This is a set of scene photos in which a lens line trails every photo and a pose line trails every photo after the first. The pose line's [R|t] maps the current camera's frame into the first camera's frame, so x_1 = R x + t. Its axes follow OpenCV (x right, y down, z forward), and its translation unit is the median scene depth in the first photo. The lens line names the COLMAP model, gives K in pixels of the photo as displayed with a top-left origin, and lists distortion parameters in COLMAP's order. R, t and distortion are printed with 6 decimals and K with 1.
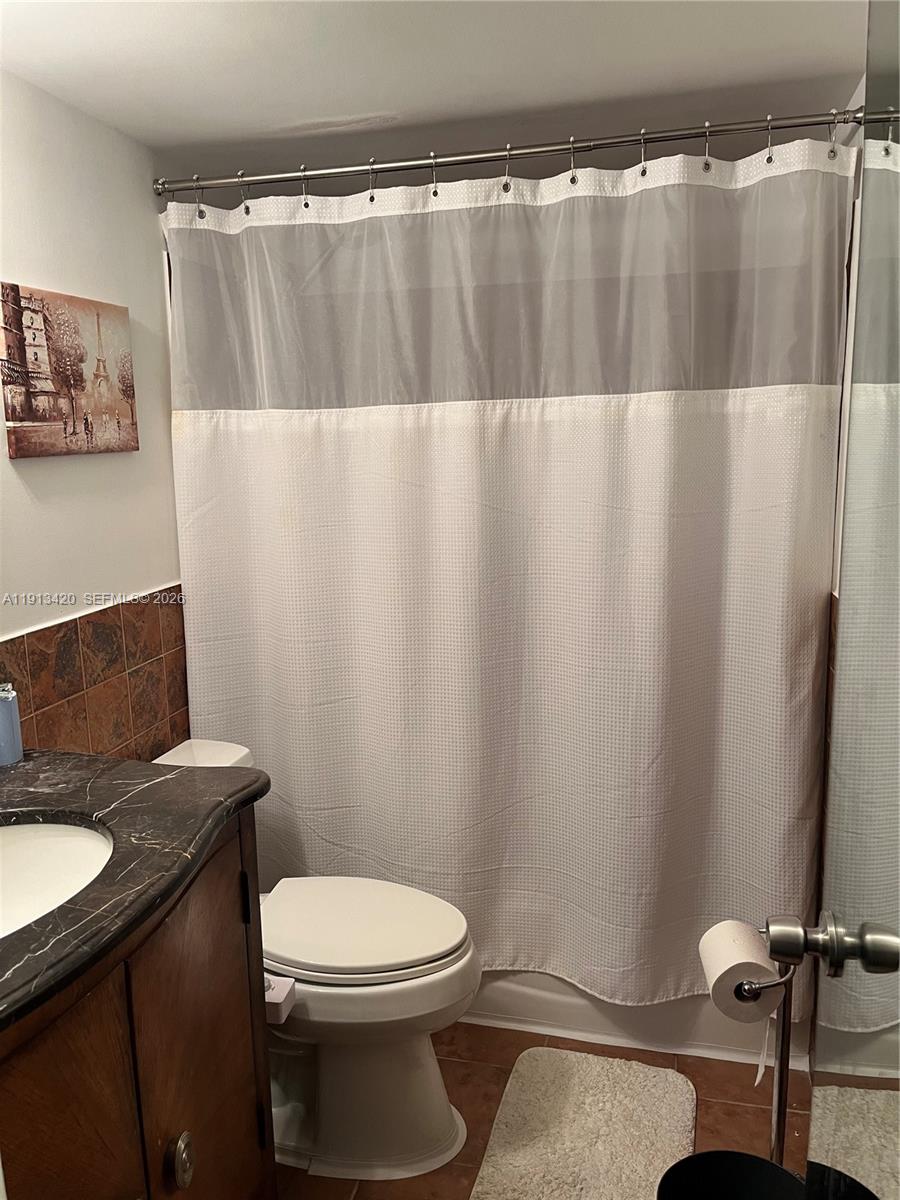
lens RADIAL K [[934.7, 0, 450.5], [0, 934.7, 615.6], [0, 0, 1]] dist [0.082373, -0.077786]
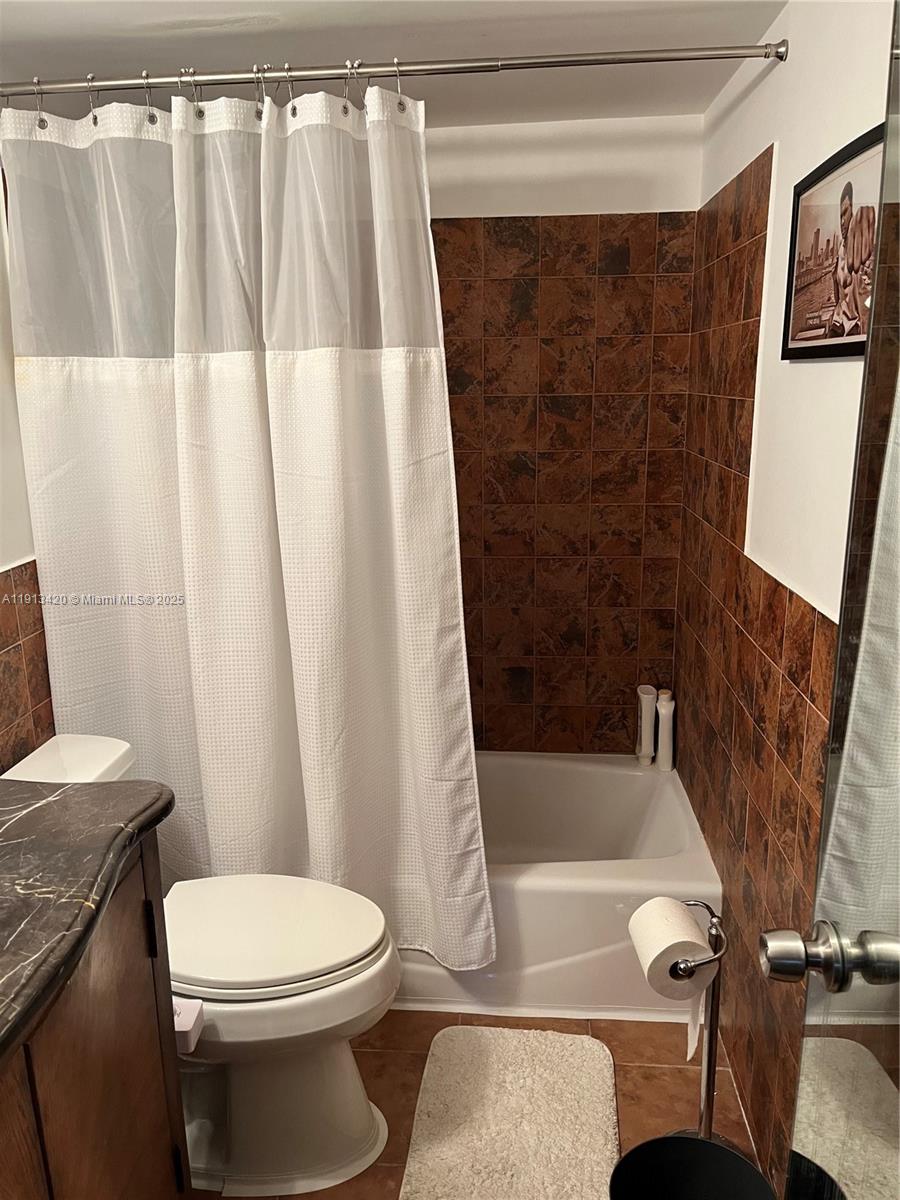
lens RADIAL K [[898.5, 0, 428.1], [0, 898.5, 602.9], [0, 0, 1]] dist [0.164317, -0.201286]
pose [[0.986989, -0.035875, 0.156732, -0.070082], [0.025725, 0.997467, 0.066315, -0.044405], [-0.158714, -0.061421, 0.985412, 0.107596]]
